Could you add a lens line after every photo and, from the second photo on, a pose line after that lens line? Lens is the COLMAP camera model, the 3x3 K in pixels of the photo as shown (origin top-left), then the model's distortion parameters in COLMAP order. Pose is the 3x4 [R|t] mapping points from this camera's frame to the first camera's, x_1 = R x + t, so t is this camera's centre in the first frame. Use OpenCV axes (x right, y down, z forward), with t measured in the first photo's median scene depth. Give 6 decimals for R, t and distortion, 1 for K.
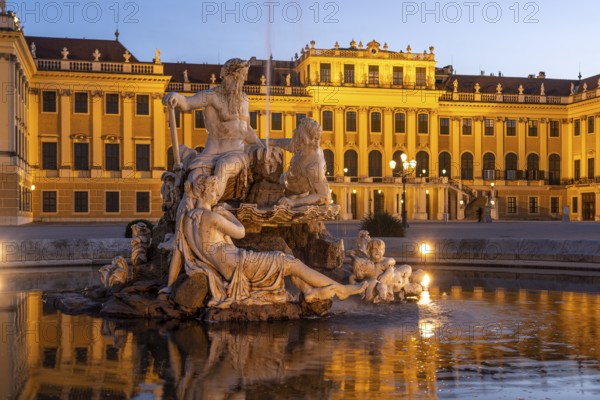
lens RADIAL K [[871.2, 0, 328.1], [0, 871.2, 216.9], [0, 0, 1]] dist [0.047482, 0.064458]
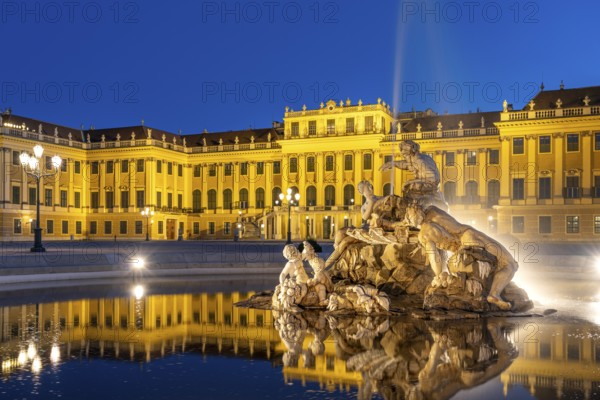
lens RADIAL K [[665.0, 0, 218.1], [0, 665.0, 229.2], [0, 0, 1]] dist [0.047177, 0.005224]
pose [[0.770480, -0.005448, -0.637441, 0.553018], [-0.001702, 0.999942, -0.010602, -0.000886], [0.637462, 0.009254, 0.770426, 0.139665]]
